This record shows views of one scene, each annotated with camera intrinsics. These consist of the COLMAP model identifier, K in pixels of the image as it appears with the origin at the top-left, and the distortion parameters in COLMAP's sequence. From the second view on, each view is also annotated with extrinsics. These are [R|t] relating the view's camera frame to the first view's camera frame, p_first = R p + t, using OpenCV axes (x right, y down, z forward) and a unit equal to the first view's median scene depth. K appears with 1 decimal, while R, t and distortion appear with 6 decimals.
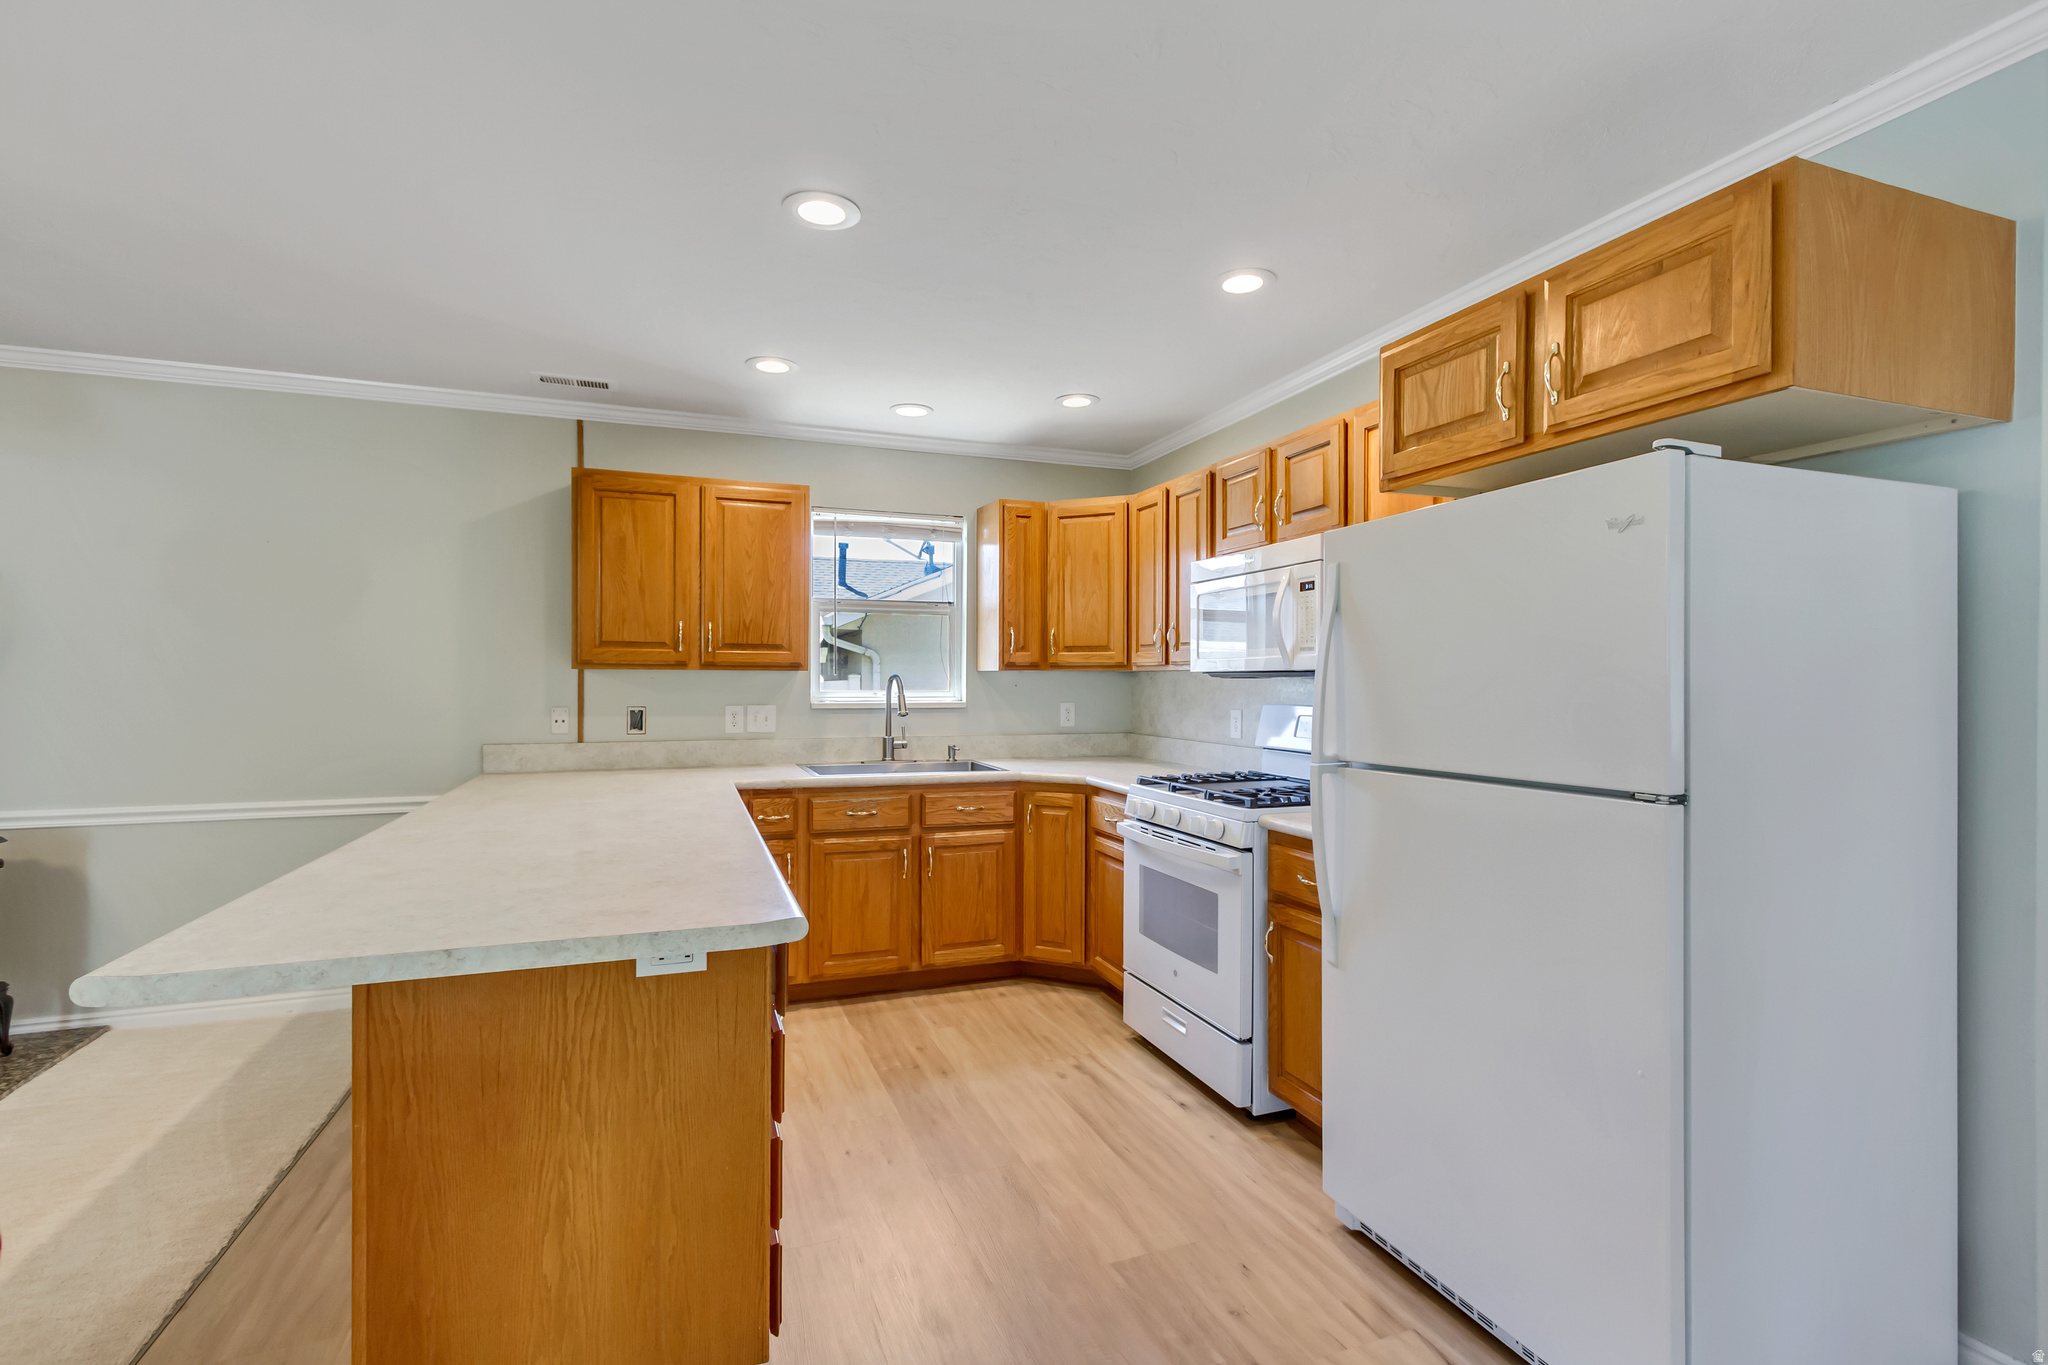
lens RADIAL K [[945.7, 0, 1024.0], [0, 945.7, 682.5], [0, 0, 1]] dist [0.001703, 0.000238]
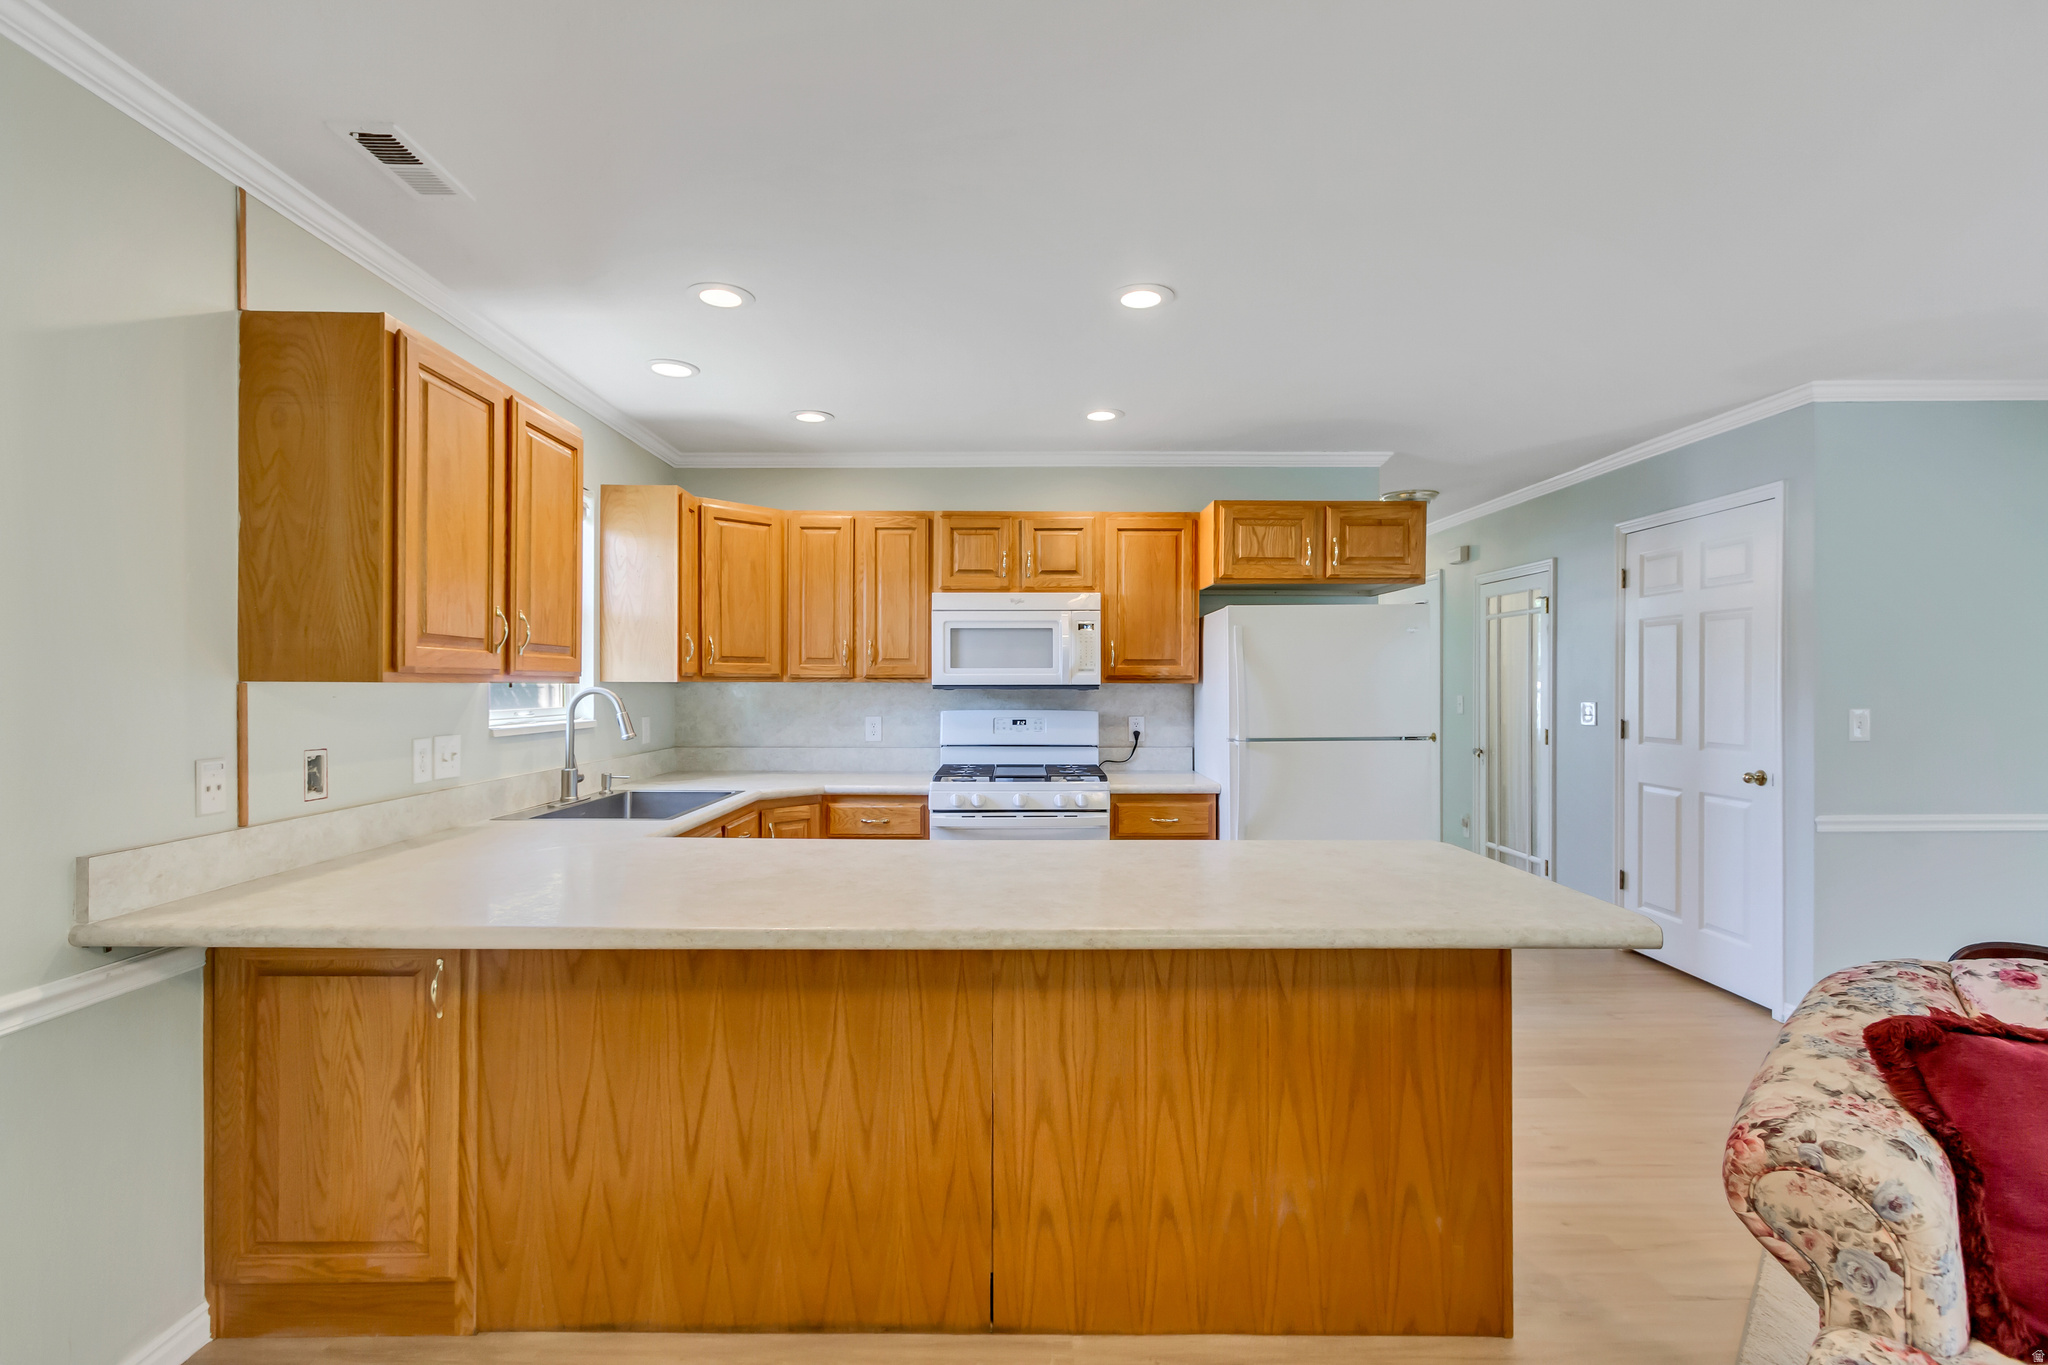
lens RADIAL K [[945.7, 0, 1024.0], [0, 945.7, 682.5], [0, 0, 1]] dist [0.001703, 0.000238]
pose [[0.336925, -0.001652, 0.941530, -1.094865], [0.002616, 0.999996, 0.000818, -0.017862], [-0.941528, 0.002188, 0.336928, 0.594342]]
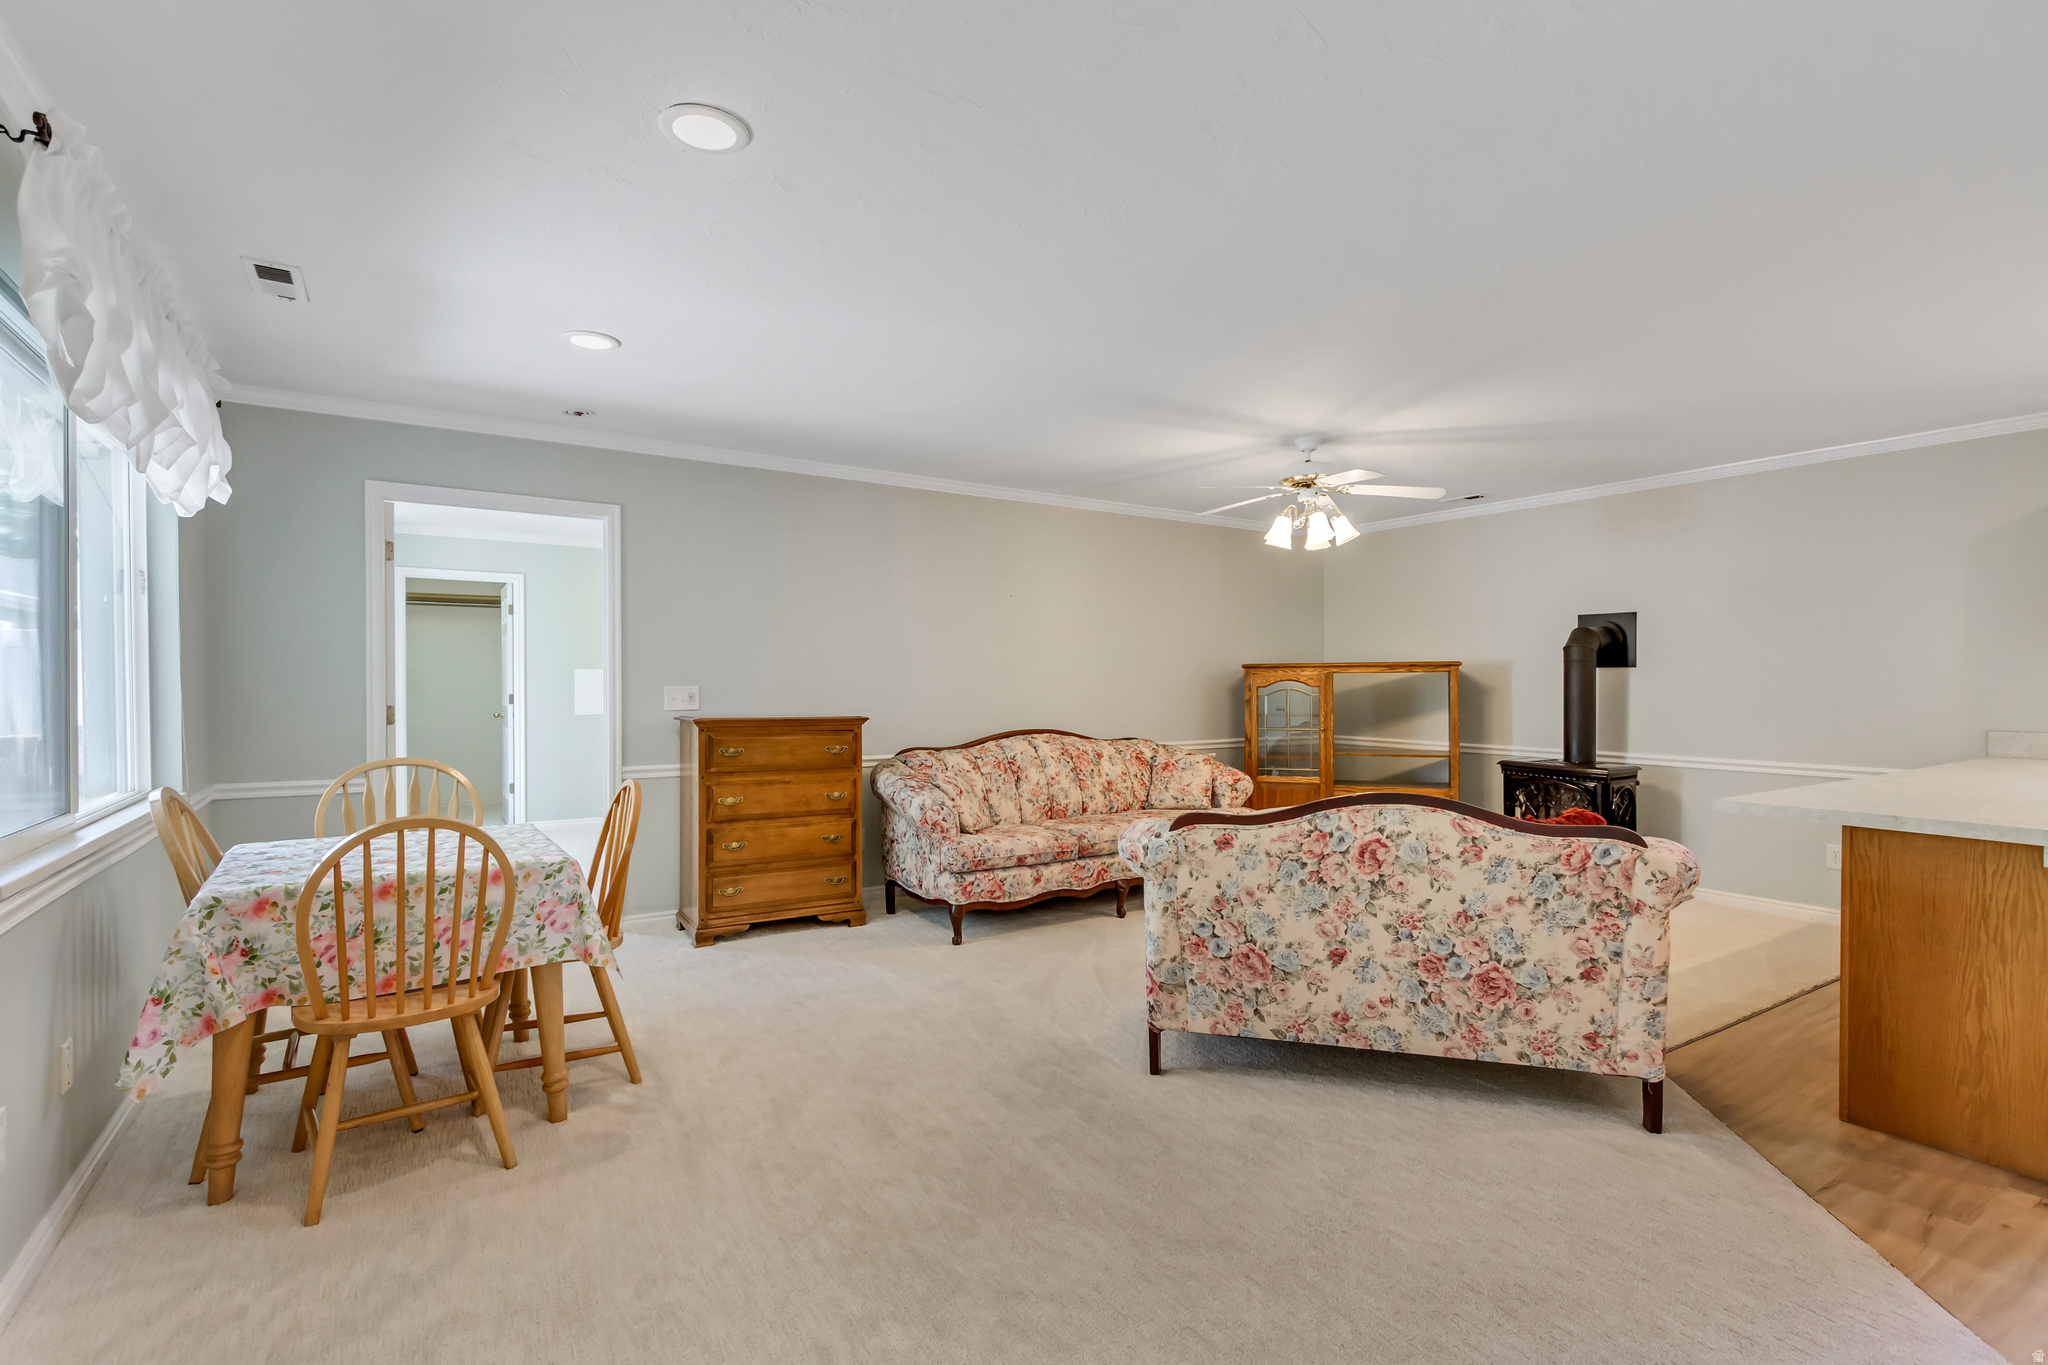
lens RADIAL K [[945.7, 0, 1024.0], [0, 945.7, 682.5], [0, 0, 1]] dist [0.001703, 0.000238]
pose [[0.211034, 0.006602, -0.977456, 0.382762], [-0.005165, 0.999971, 0.005639, 0.009733], [0.977465, 0.003858, 0.211062, -0.481287]]
